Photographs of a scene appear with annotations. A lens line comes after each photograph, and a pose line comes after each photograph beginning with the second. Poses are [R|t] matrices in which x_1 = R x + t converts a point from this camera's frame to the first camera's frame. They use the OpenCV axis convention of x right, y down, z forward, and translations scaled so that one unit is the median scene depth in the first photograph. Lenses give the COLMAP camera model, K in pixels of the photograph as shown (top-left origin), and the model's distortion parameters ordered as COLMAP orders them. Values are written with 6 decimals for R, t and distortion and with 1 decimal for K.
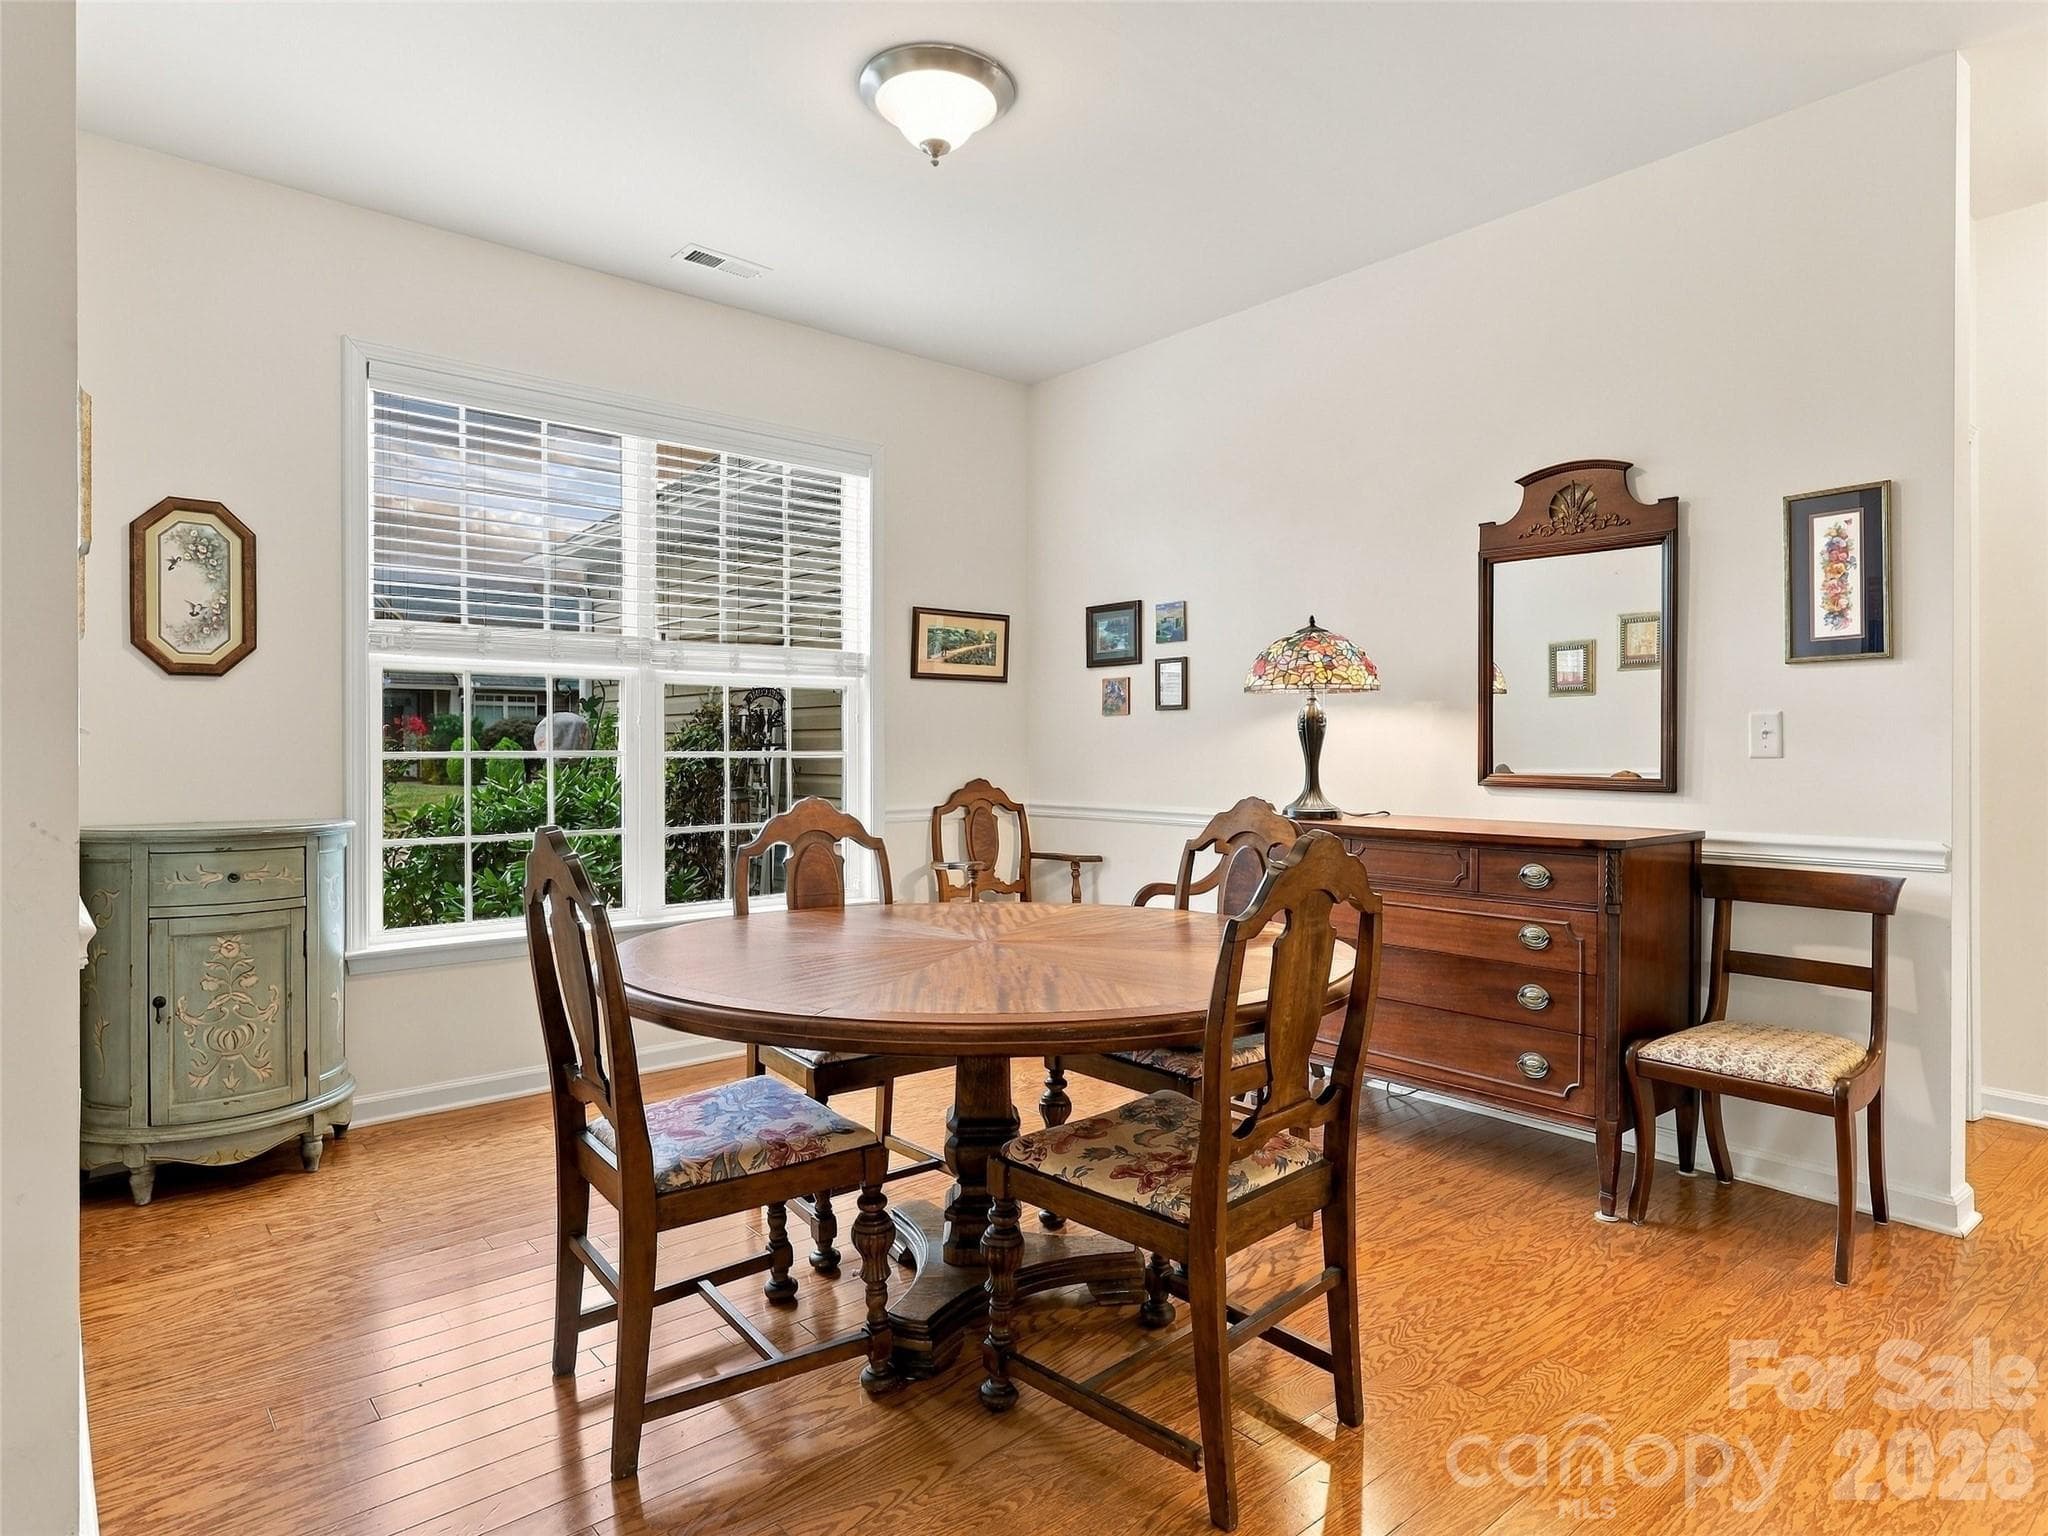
lens RADIAL K [[1183.4, 0, 1024.0], [0, 1183.4, 768.0], [0, 0, 1]] dist [-0.004194, -0.000088]
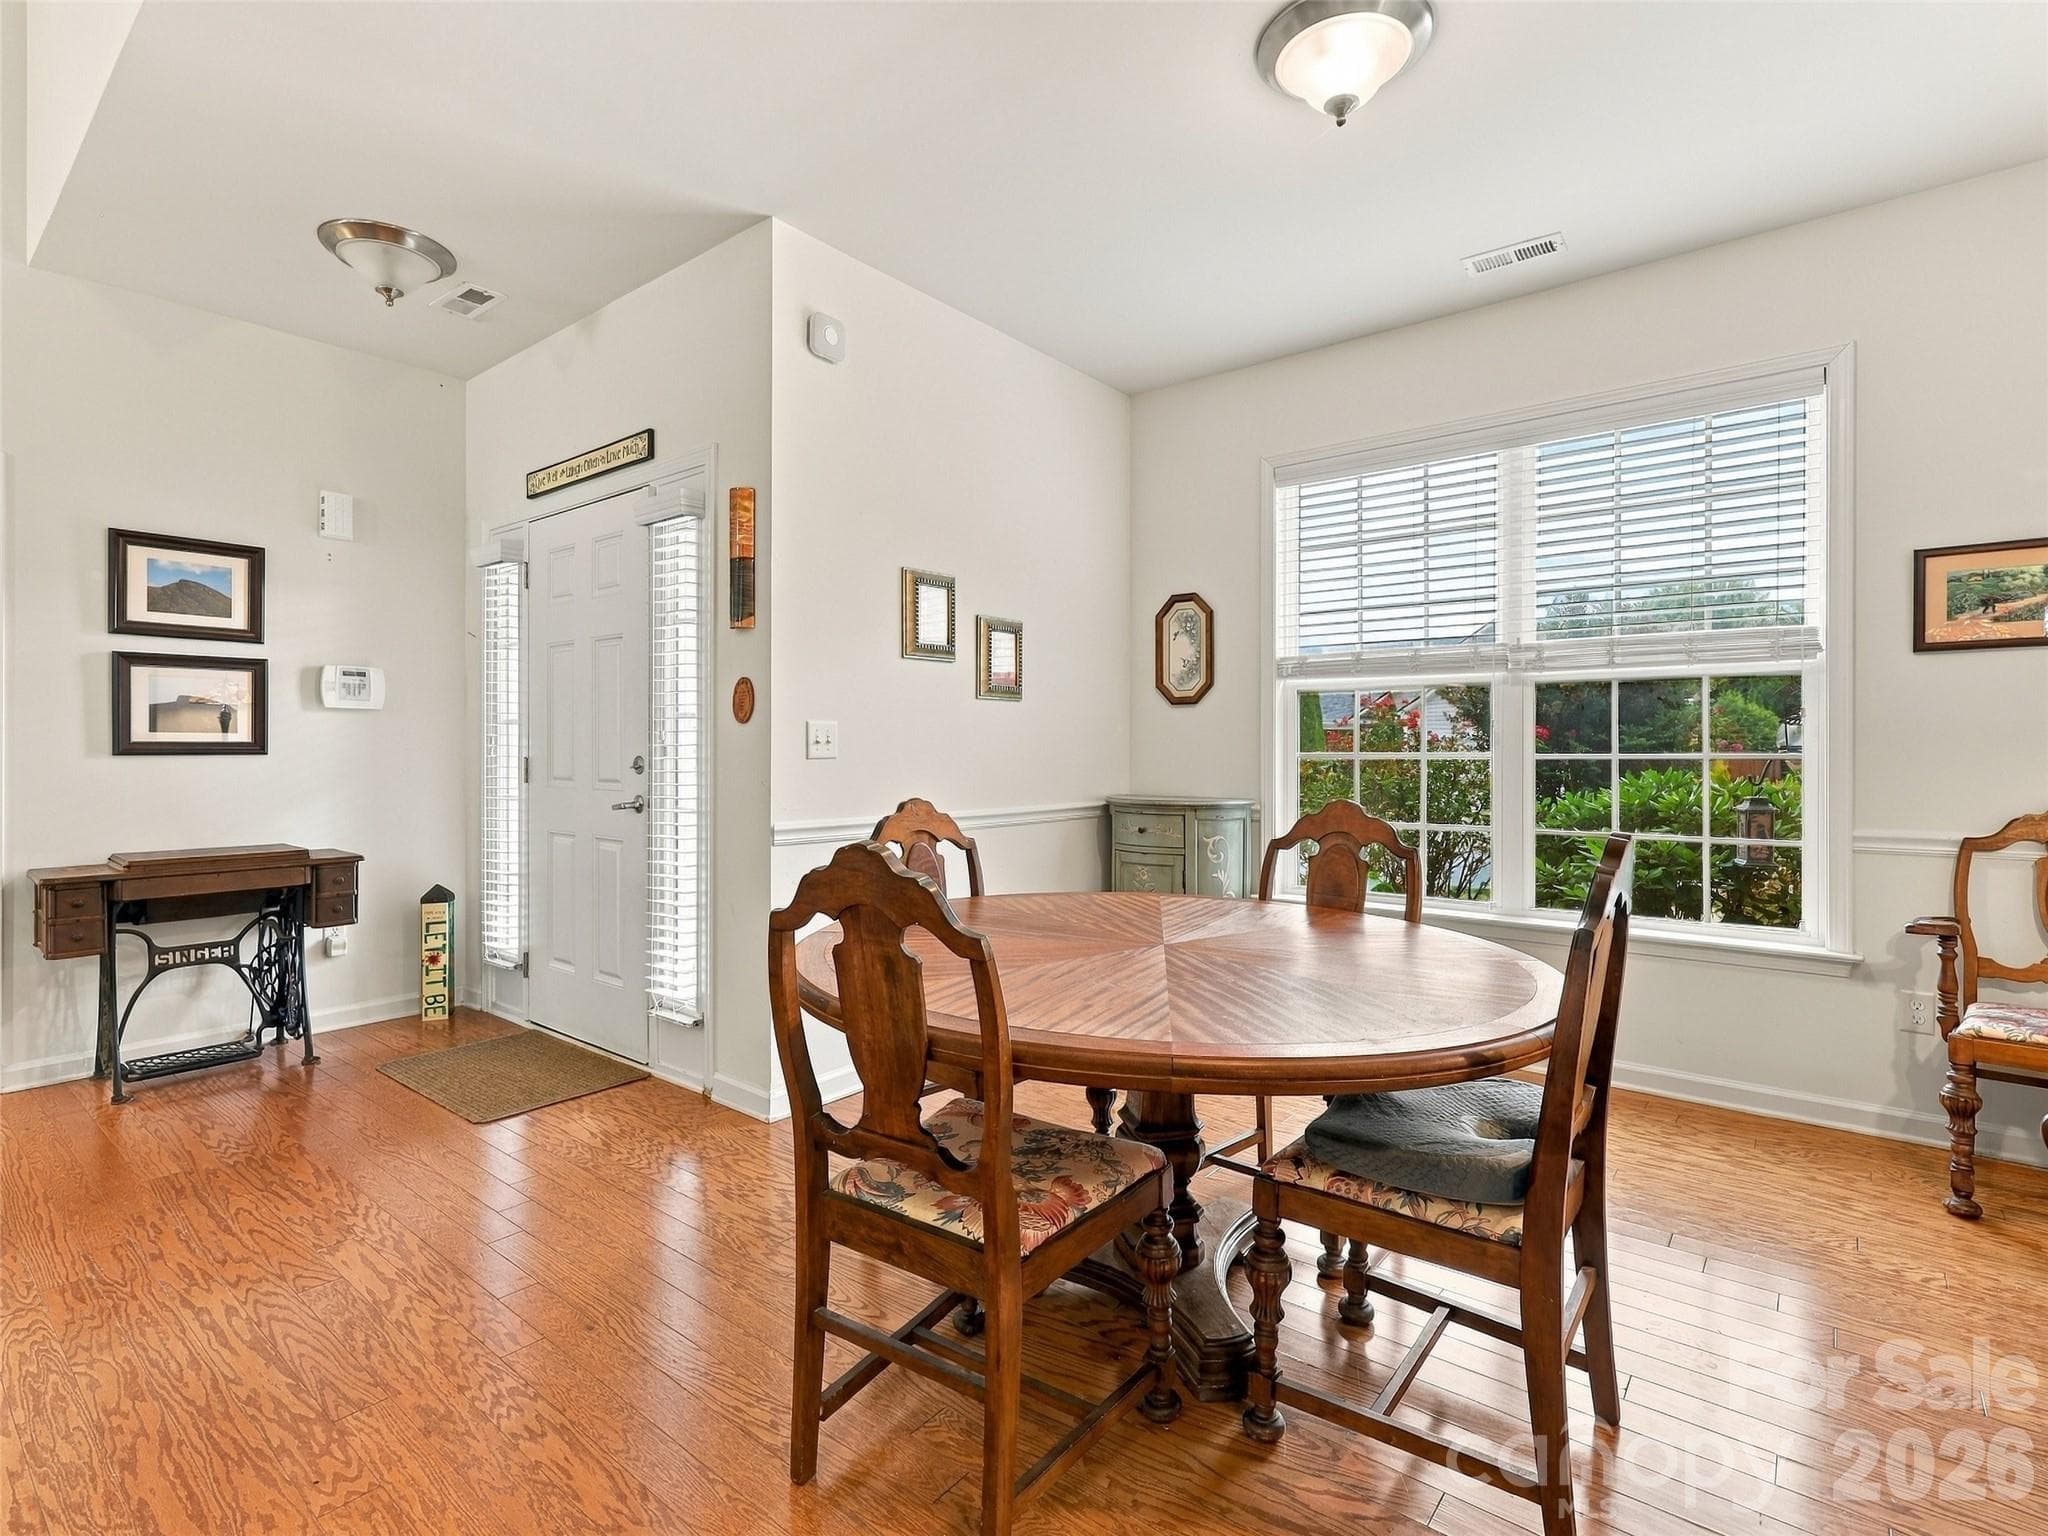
lens RADIAL K [[982.4, 0, 1017.8], [0, 982.4, 749.3], [0, 0, 1]] dist [0.028123, -0.000405]
pose [[0.200815, -0.000534, -0.979629, 0.539531], [-0.018797, 0.999814, -0.004398, -0.007421], [0.979449, 0.019298, 0.200767, 0.503972]]
